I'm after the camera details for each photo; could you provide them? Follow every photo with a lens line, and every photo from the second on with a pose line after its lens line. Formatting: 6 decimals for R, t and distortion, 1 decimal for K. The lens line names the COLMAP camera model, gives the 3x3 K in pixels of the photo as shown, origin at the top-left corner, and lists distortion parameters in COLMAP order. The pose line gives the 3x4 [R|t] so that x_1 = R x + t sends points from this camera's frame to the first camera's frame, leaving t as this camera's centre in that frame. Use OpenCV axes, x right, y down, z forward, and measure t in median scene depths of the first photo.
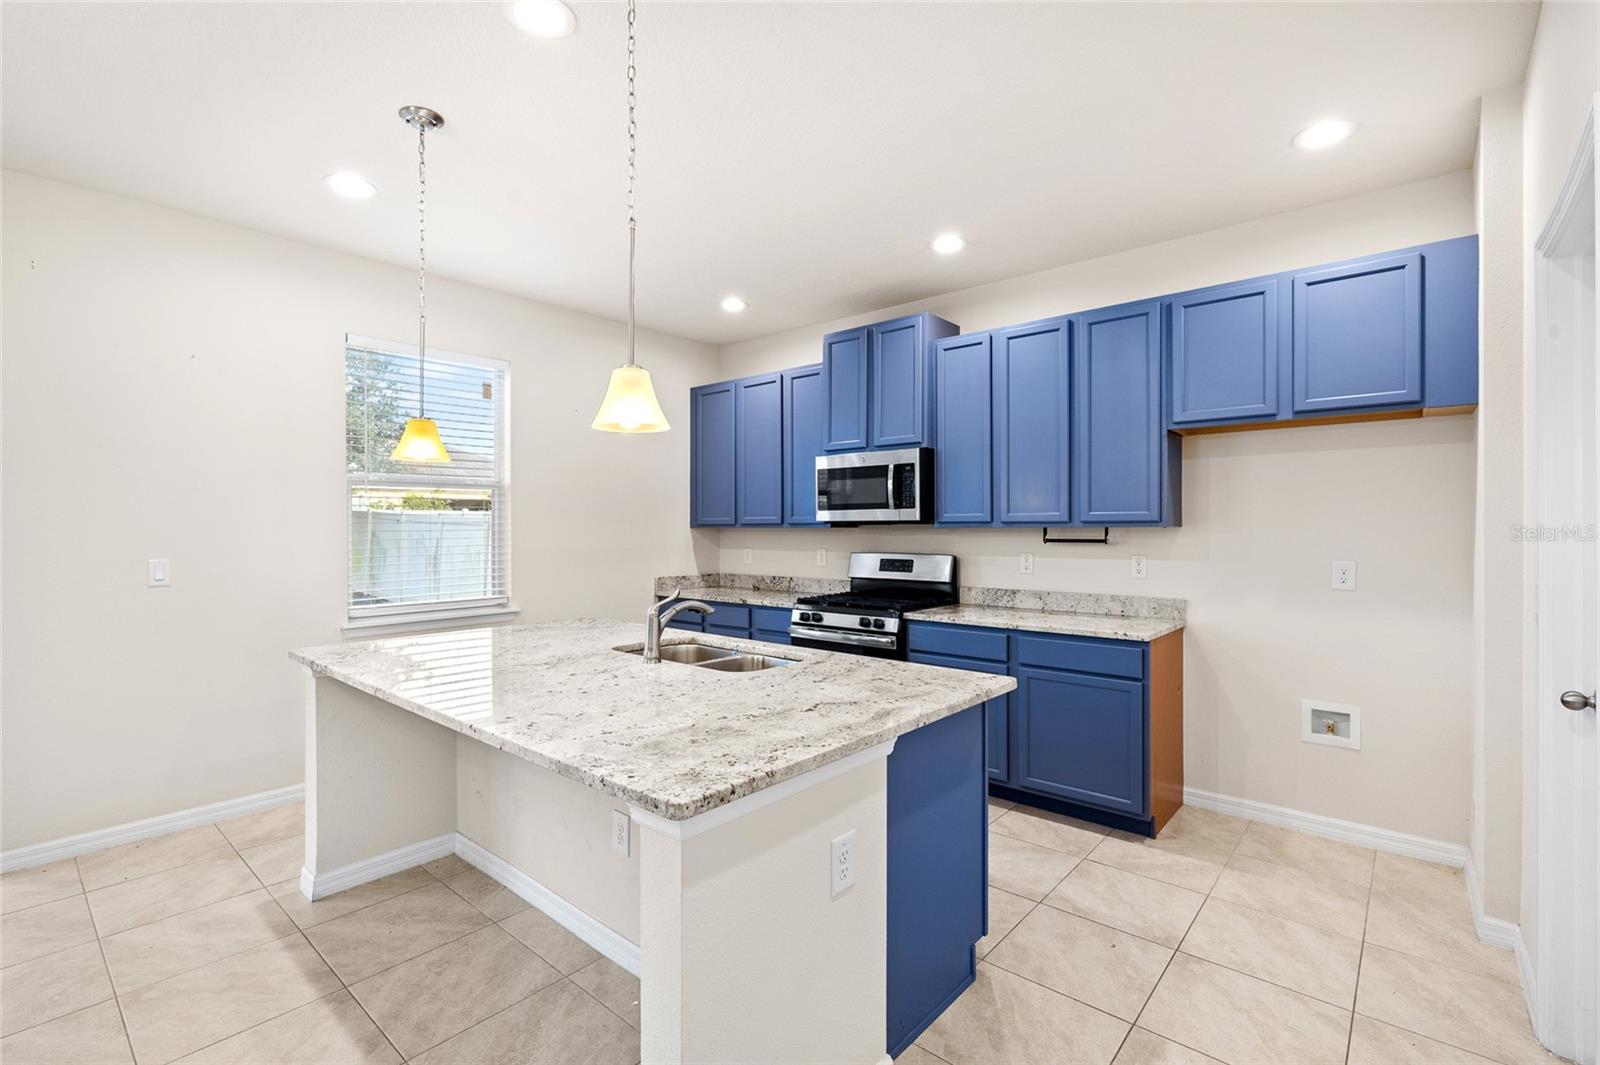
lens RADIAL K [[712.9, 0, 805.6], [0, 712.9, 527.6], [0, 0, 1]] dist [-0.008773, 0.001214]
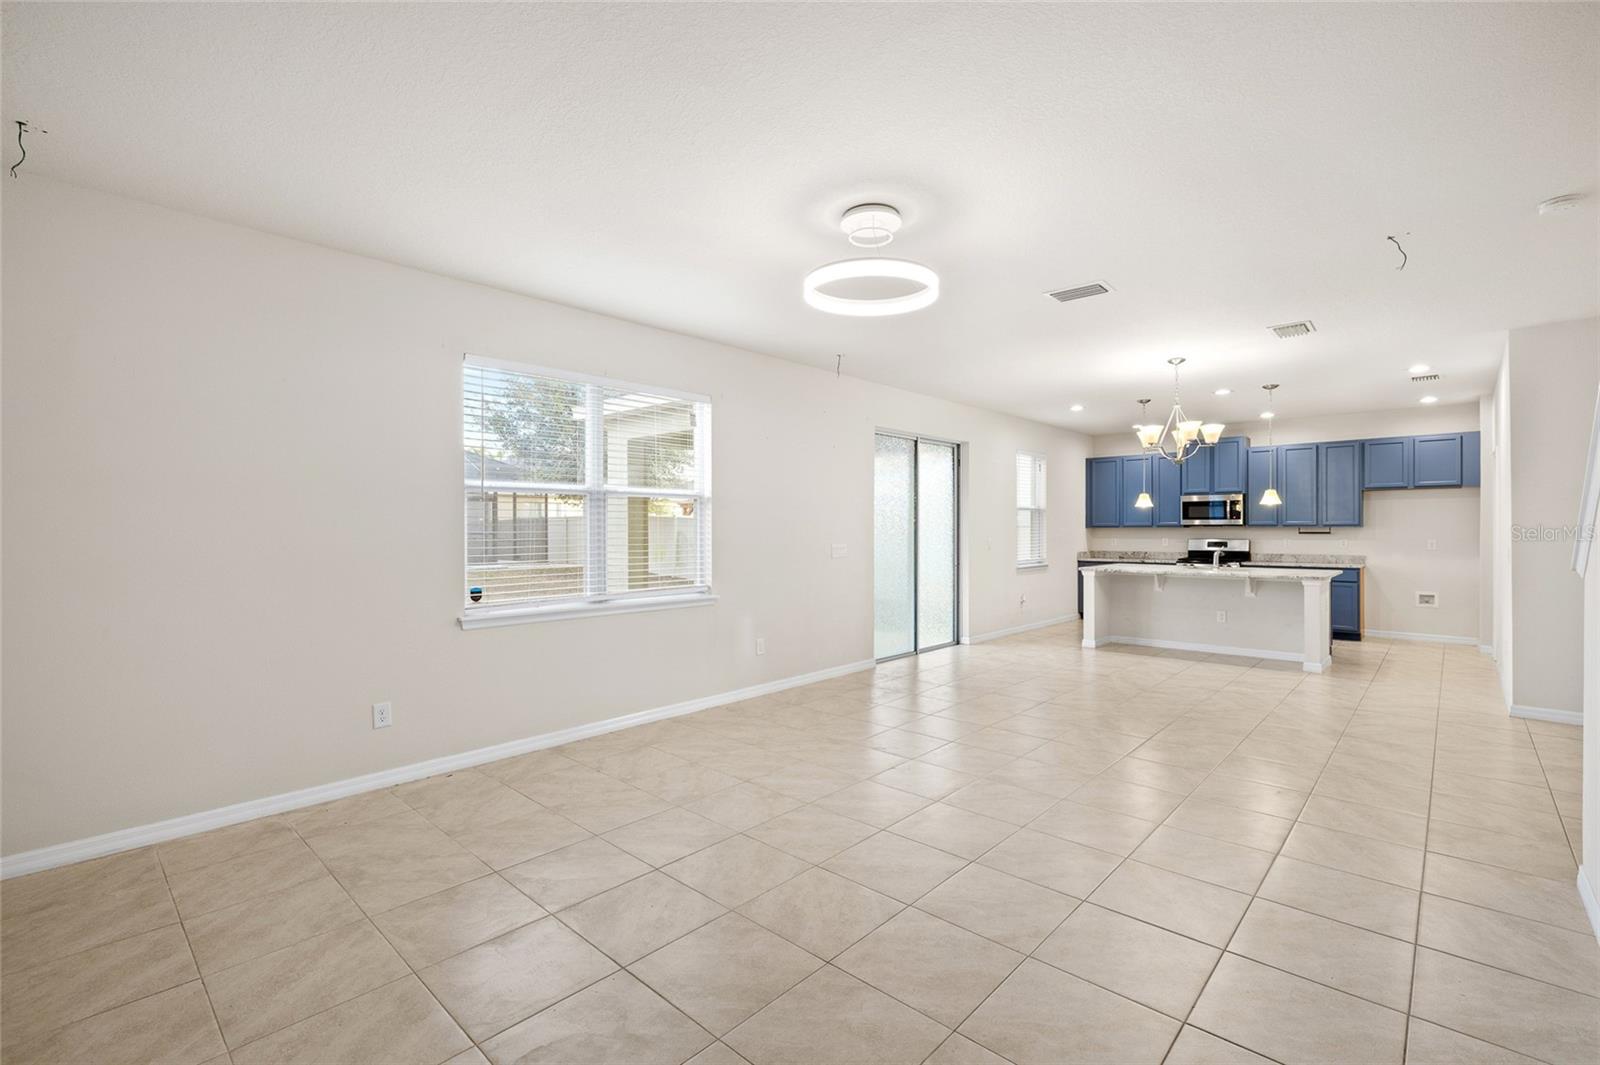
lens RADIAL K [[712.9, 0, 801.7], [0, 712.9, 527.0], [0, 0, 1]] dist [-0.008773, 0.001214]
pose [[0.999575, 0.000382, -0.029144, -1.287683], [-0.000543, 0.999985, -0.005526, 0.012858], [0.029142, 0.005540, 0.999560, -1.458773]]
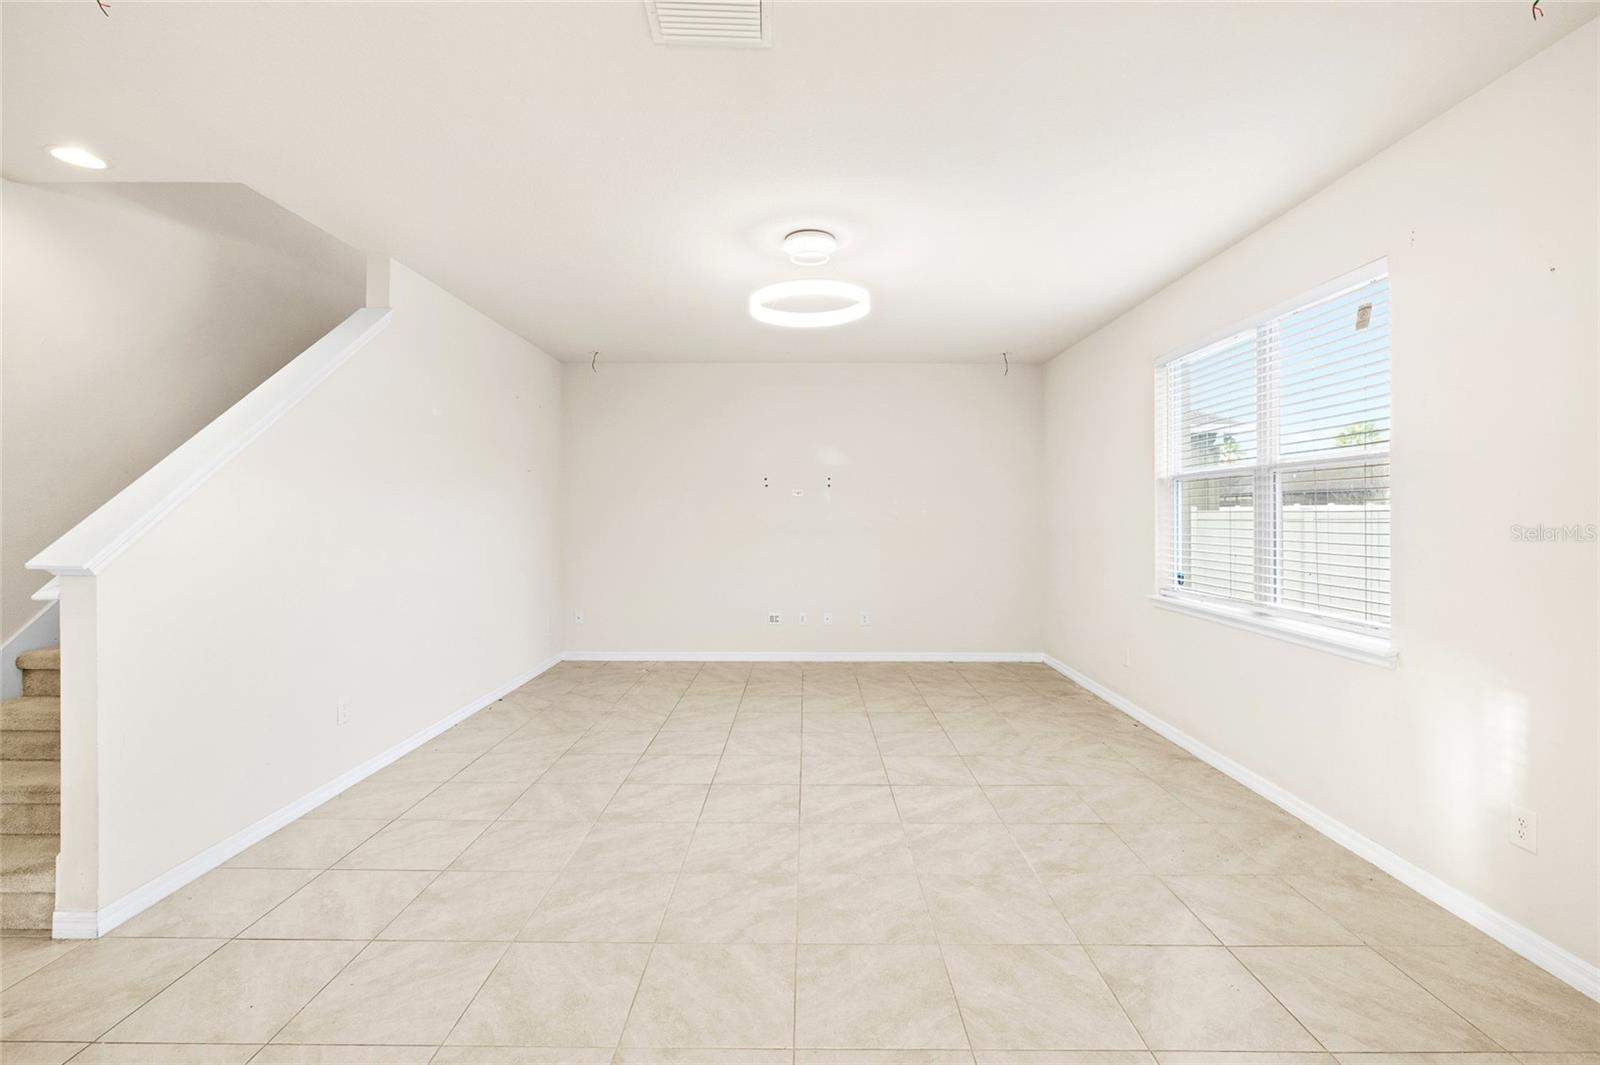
lens RADIAL K [[712.9, 0, 802.5], [0, 712.9, 523.6], [0, 0, 1]] dist [-0.008773, 0.001214]
pose [[-0.761279, 0.003769, -0.648414, 1.553323], [-0.005779, 0.999904, 0.012597, -0.002342], [0.648399, 0.013337, -0.761184, 5.064198]]
